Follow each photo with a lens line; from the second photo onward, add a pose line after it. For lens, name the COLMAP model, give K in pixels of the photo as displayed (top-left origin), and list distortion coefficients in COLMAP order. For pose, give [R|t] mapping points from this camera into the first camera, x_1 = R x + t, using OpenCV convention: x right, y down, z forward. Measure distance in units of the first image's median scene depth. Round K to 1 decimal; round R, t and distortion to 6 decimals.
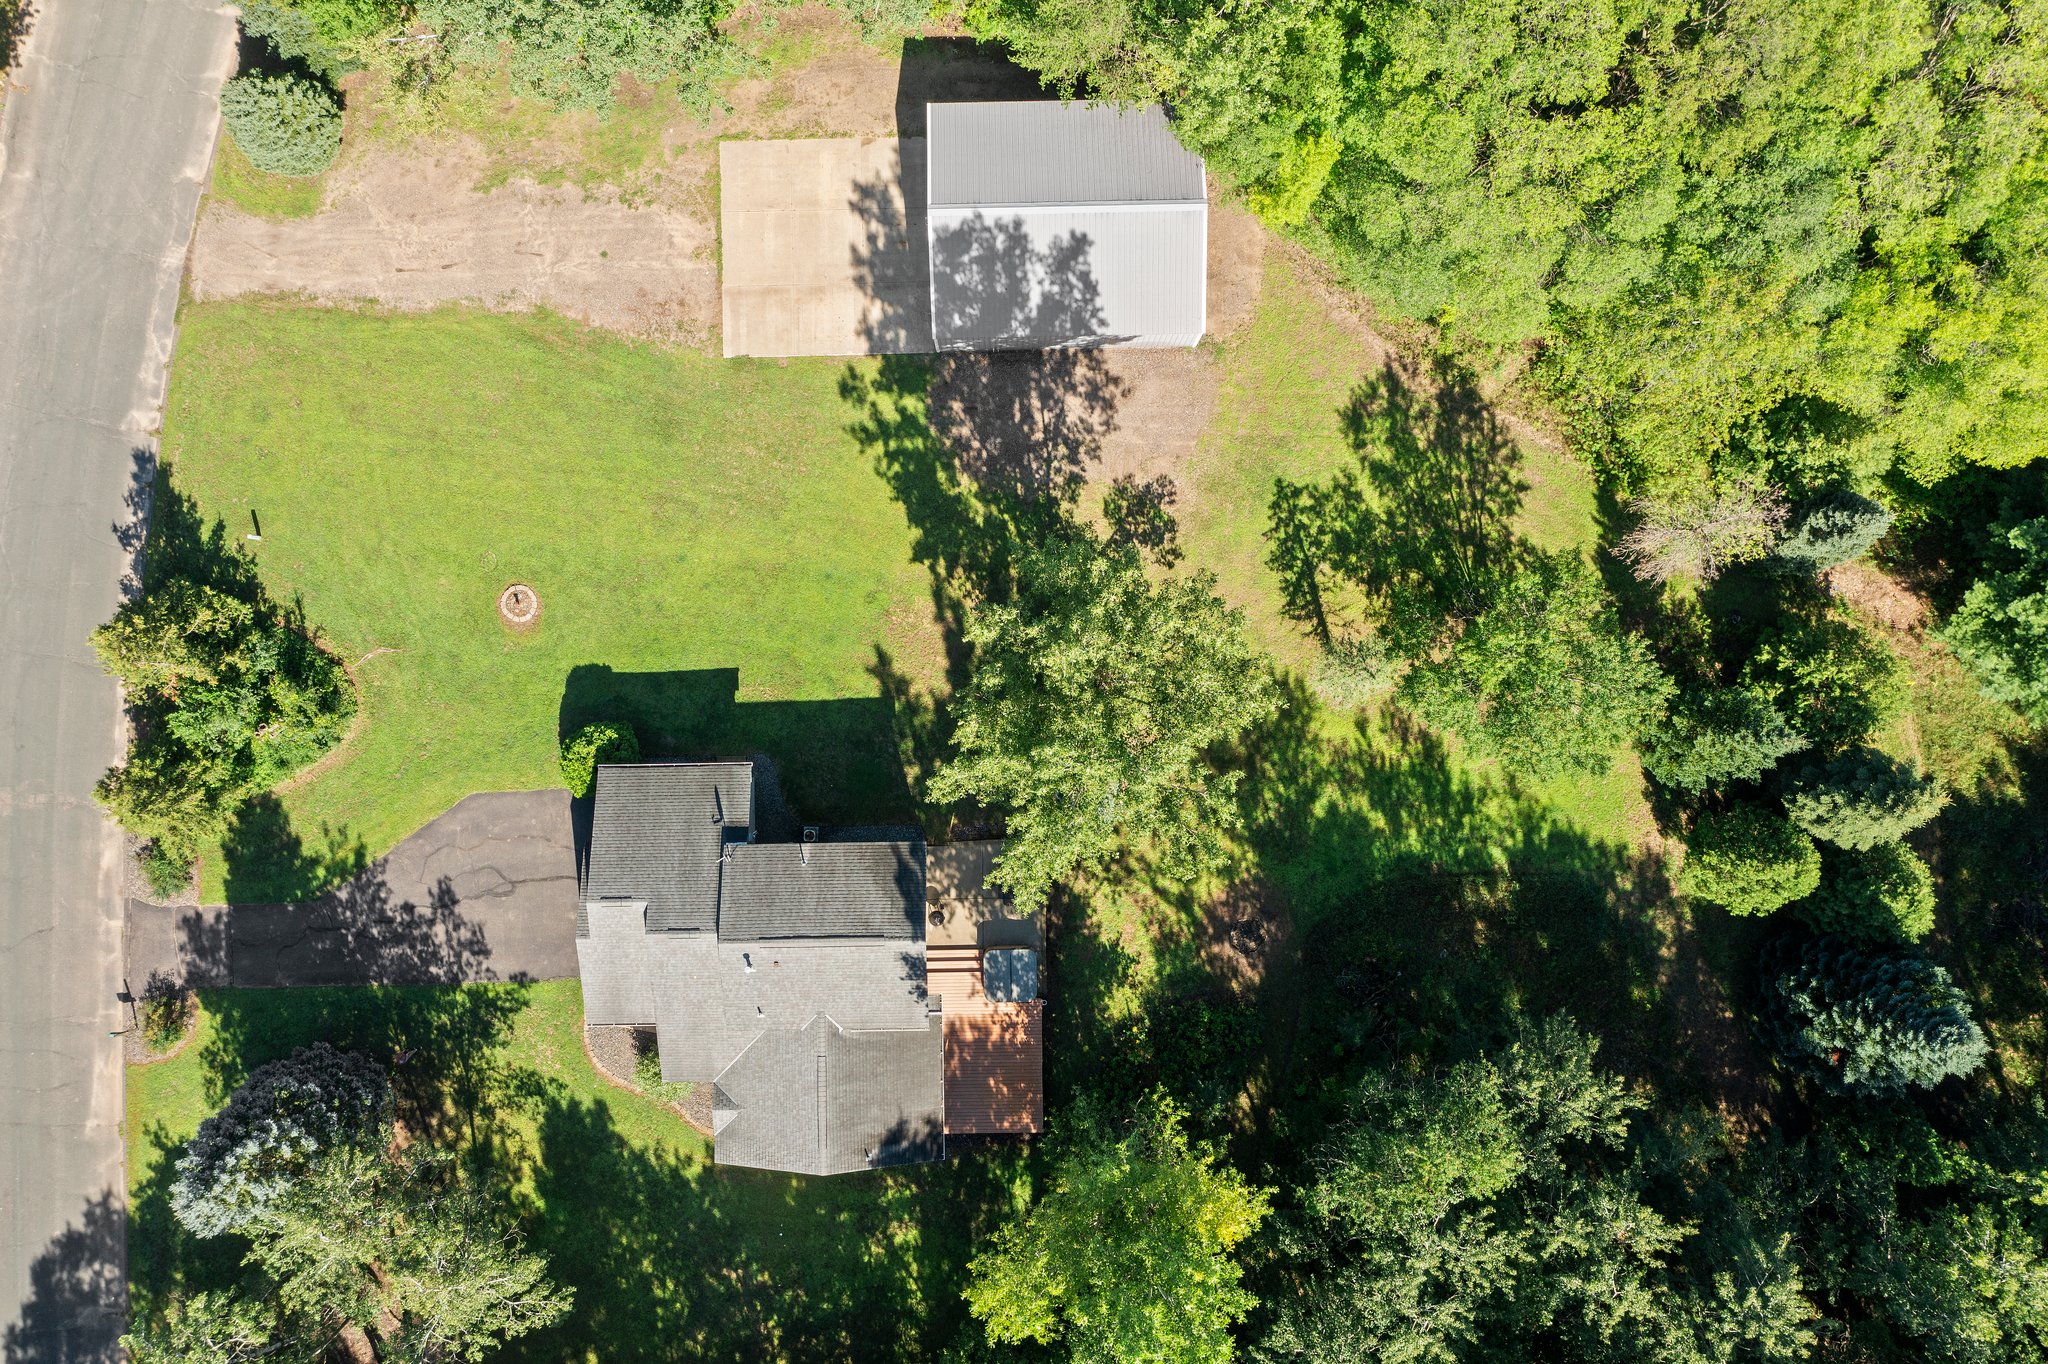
lens RADIAL K [[1630.7, 0, 1031.9], [0, 1630.7, 685.6], [0, 0, 1]] dist [-0.014397, 0.012038]
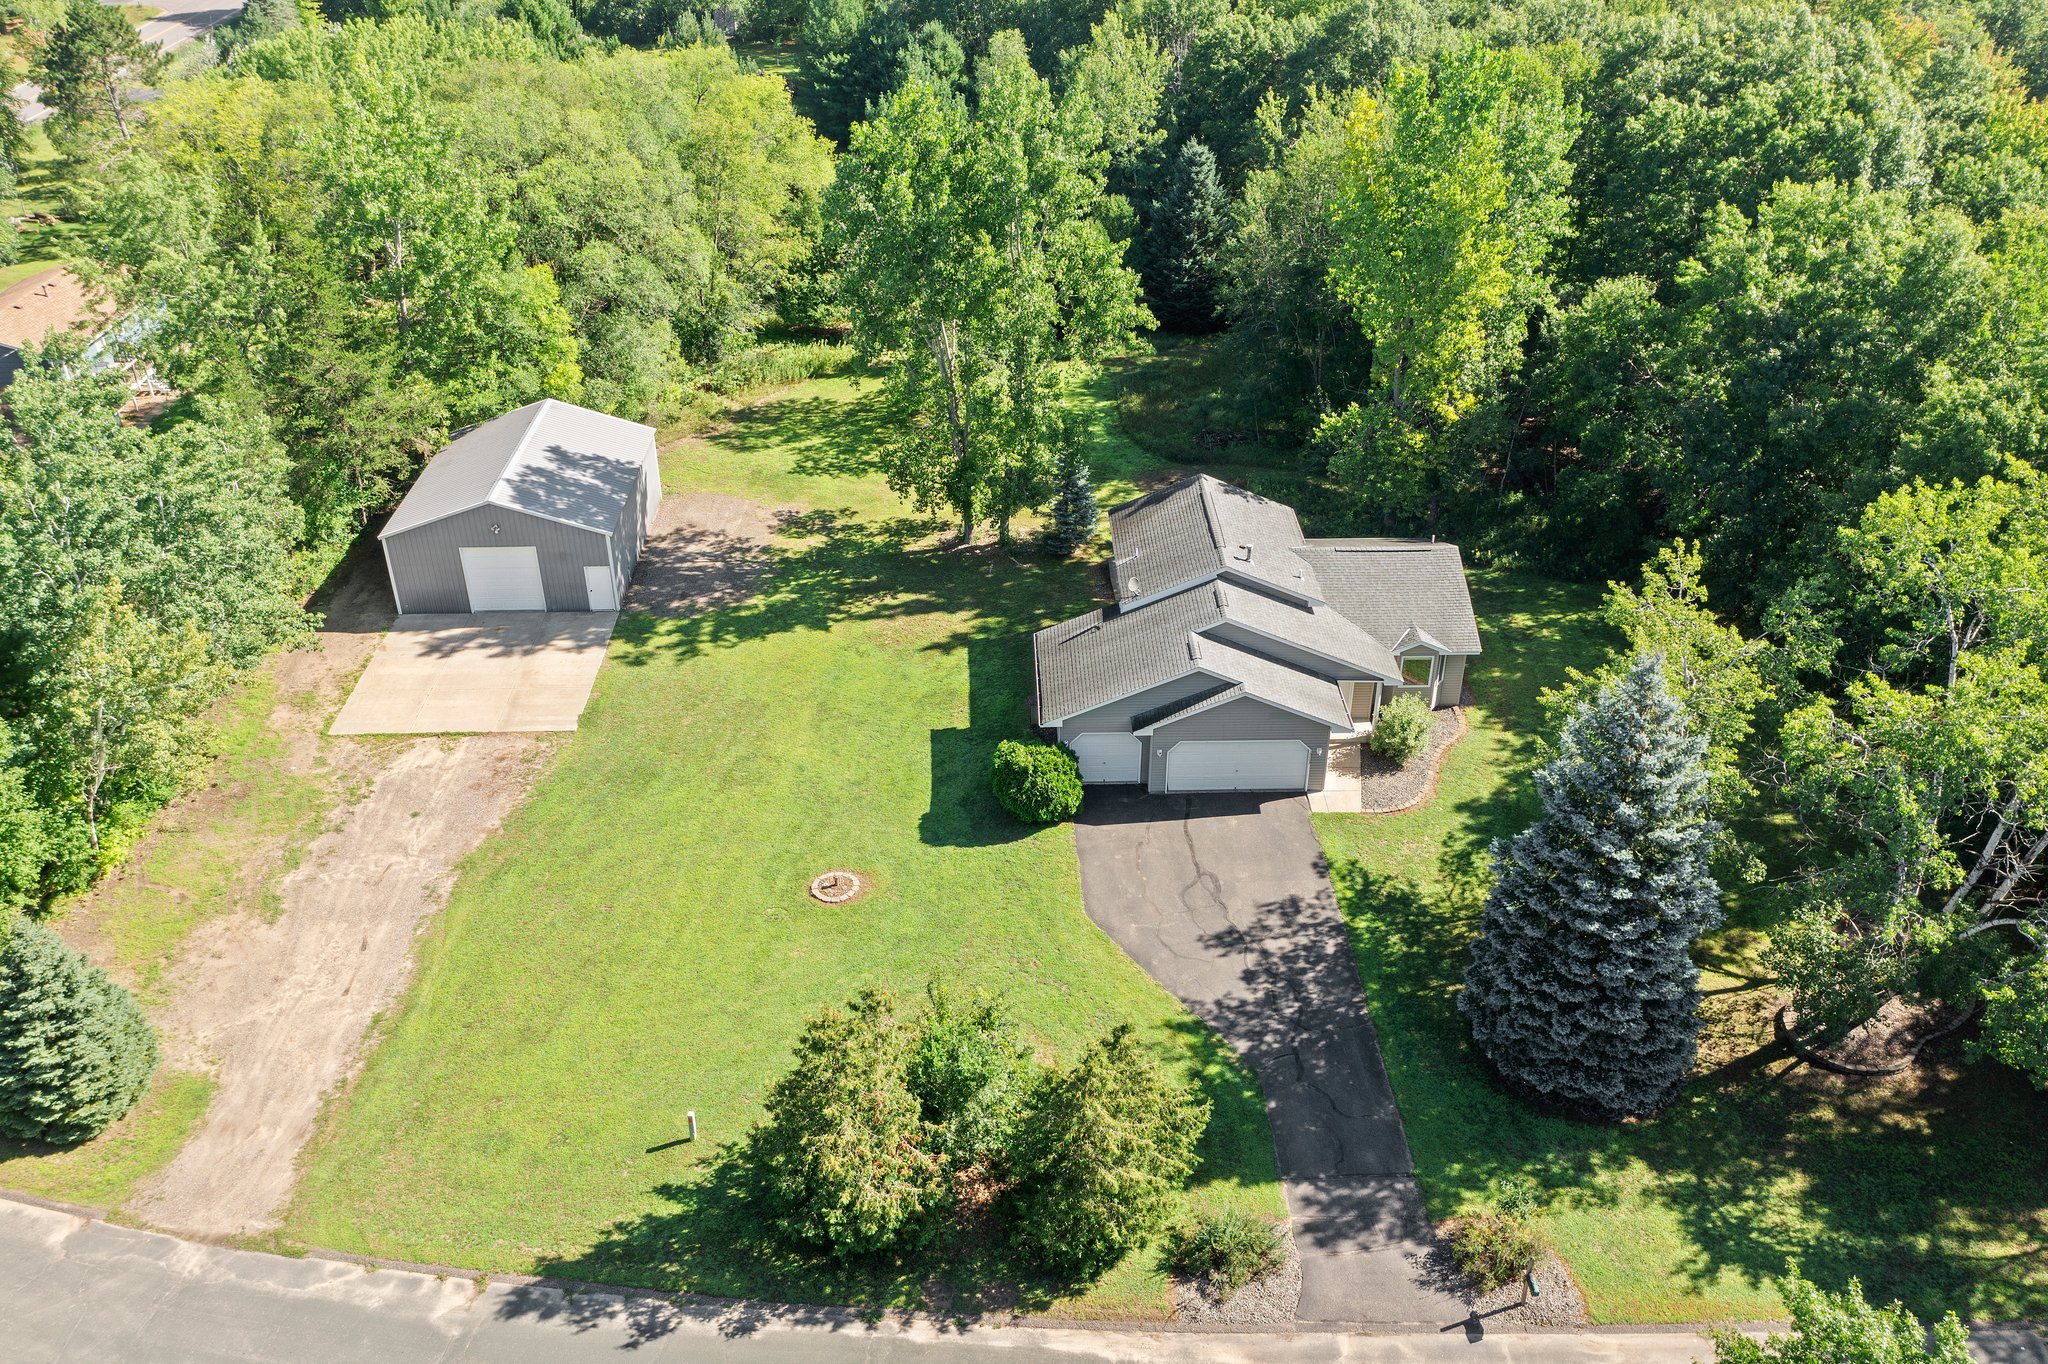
lens RADIAL K [[1630.7, 0, 1012.3], [0, 1630.7, 676.2], [0, 0, 1]] dist [-0.014397, 0.012038]
pose [[-0.000803, -0.526784, 0.849999, -0.915435], [0.999999, -0.001588, -0.000040, 0.033567], [0.001371, 0.849998, 0.526785, 0.512907]]
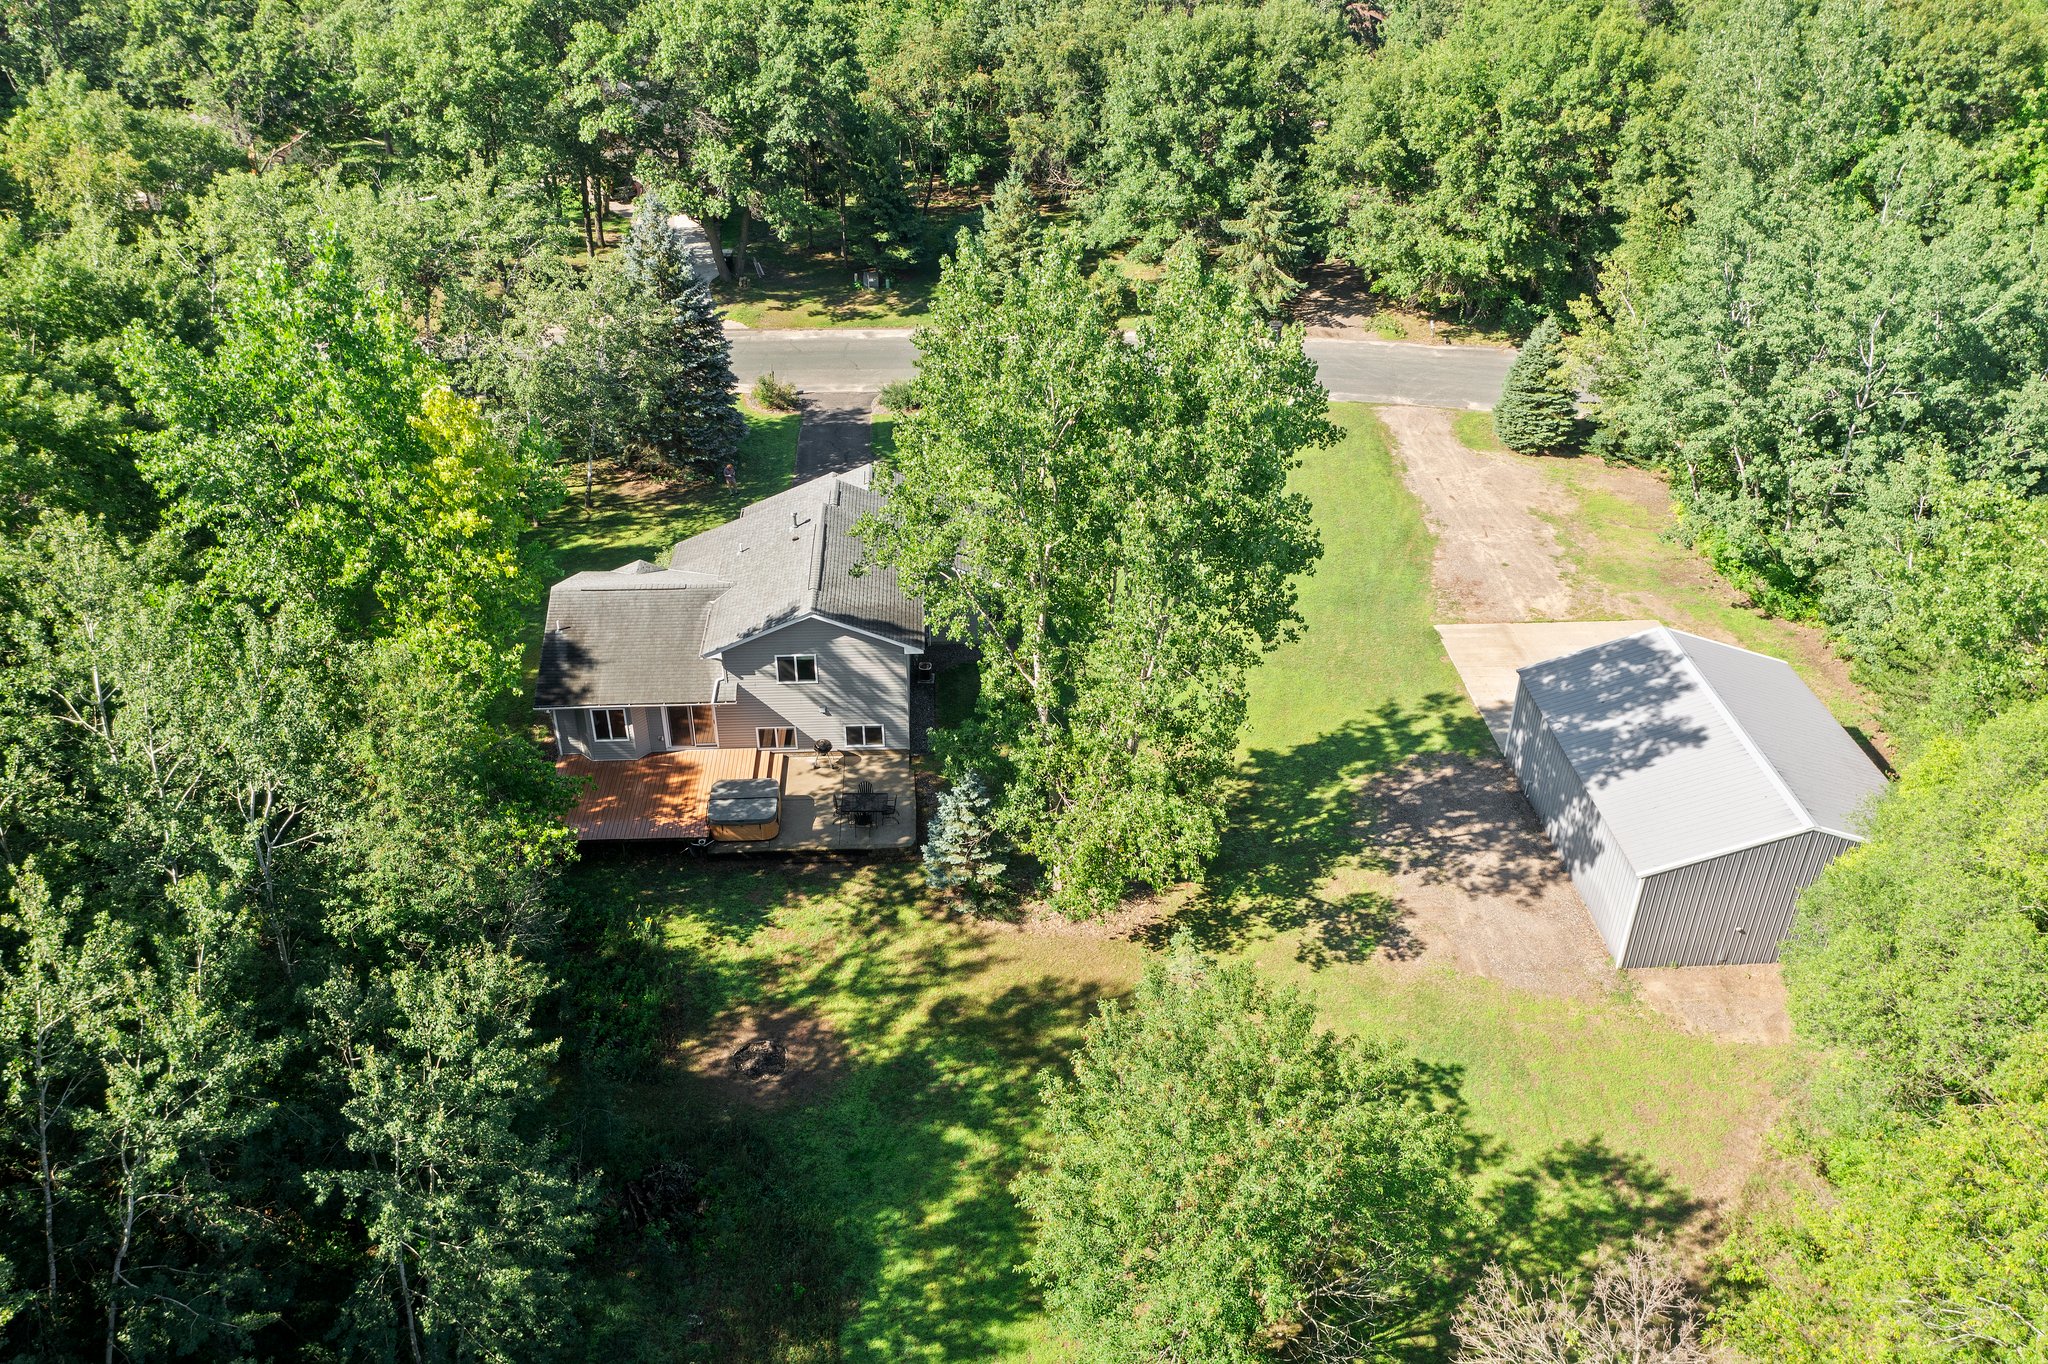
lens RADIAL K [[1630.7, 0, 1015.1], [0, 1630.7, 684.9], [0, 0, 1]] dist [-0.014397, 0.012038]
pose [[0.034646, 0.538600, -0.841849, 0.611594], [-0.999400, 0.018798, -0.029104, 0.068413], [0.000149, 0.842352, 0.538928, 0.521694]]
